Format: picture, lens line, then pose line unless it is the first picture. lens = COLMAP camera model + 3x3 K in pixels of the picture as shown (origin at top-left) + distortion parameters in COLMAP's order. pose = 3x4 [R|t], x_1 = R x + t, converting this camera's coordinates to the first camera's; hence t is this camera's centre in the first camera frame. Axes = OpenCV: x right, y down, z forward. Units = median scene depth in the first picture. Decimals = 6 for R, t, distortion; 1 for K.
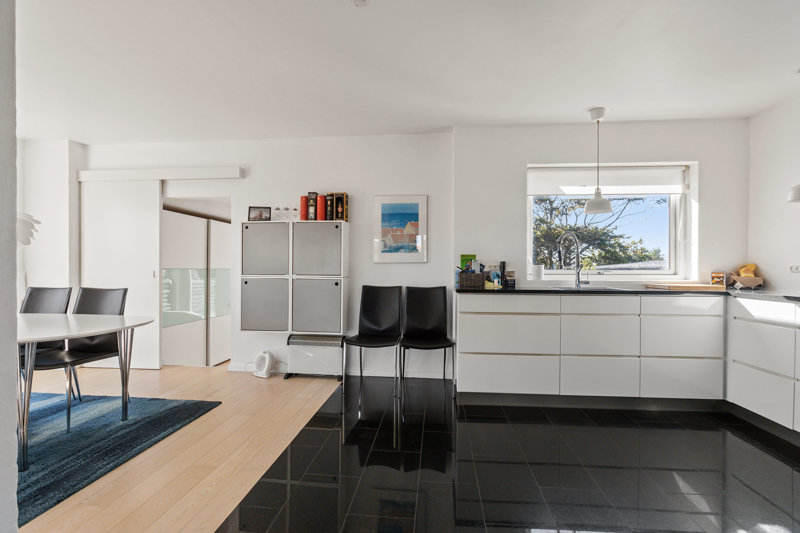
lens RADIAL K [[371.9, 0, 402.5], [0, 371.9, 267.2], [0, 0, 1]] dist [-0.006114, 0.001616]
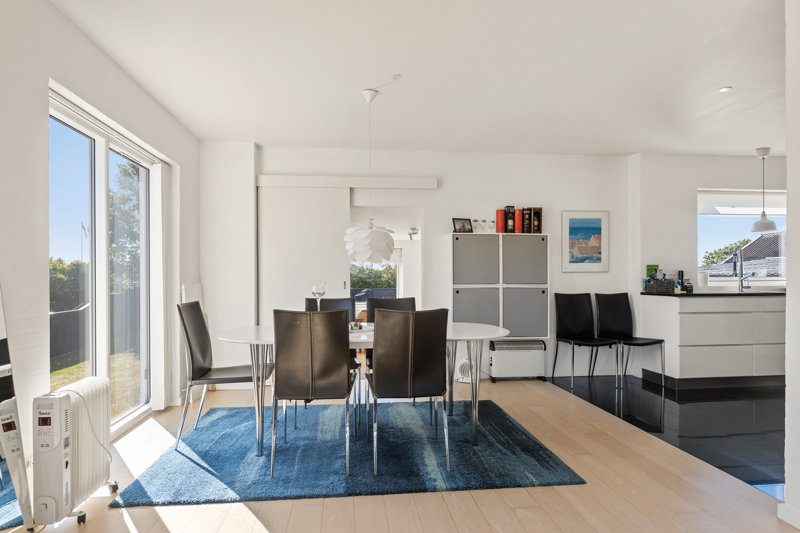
lens RADIAL K [[455.5, 0, 406.8], [0, 455.5, 278.3], [0, 0, 1]] dist [-0.001502, 0.000724]
pose [[0.978480, -0.008354, 0.206174, -0.834058], [0.007937, 0.999964, 0.002848, -0.001506], [-0.206191, -0.001150, 0.978511, -0.219468]]
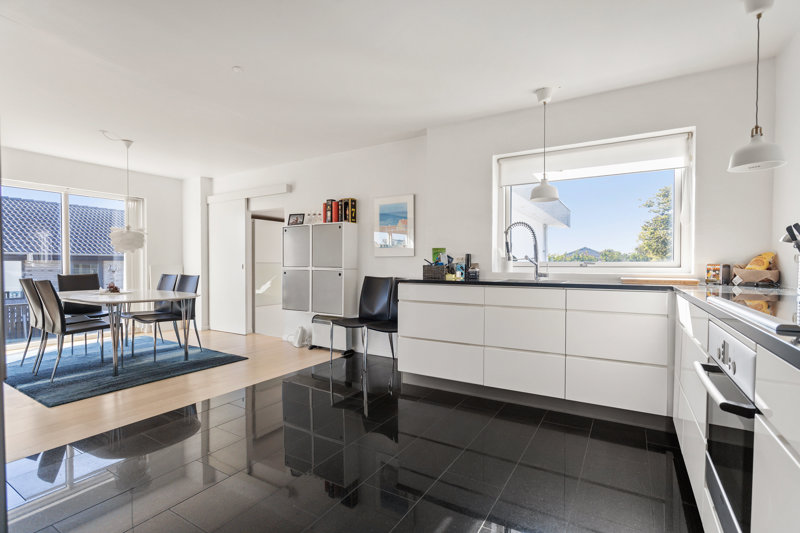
lens RADIAL K [[371.9, 0, 403.2], [0, 371.9, 265.5], [0, 0, 1]] dist [-0.006114, 0.001616]
pose [[0.902867, -0.000932, -0.429918, 0.522134], [0.004451, 0.999964, 0.007181, 0.008163], [0.429896, -0.008398, 0.902839, -0.001530]]
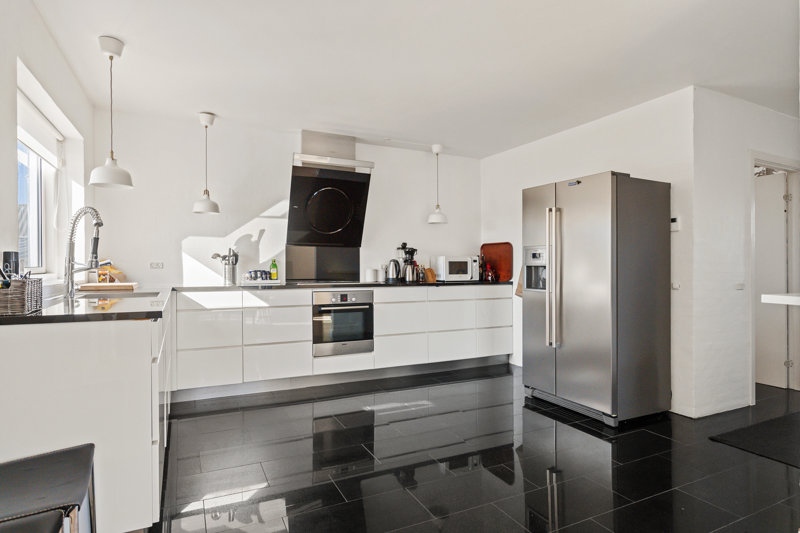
lens RADIAL K [[443.8, 0, 399.5], [0, 443.8, 266.5], [0, 0, 1]] dist [-0.005666, 0.002847]
pose [[-0.527124, -0.007583, 0.849754, -0.402757], [-0.008721, 0.999956, 0.003514, -0.002903], [-0.849743, -0.005558, -0.527167, 0.842936]]
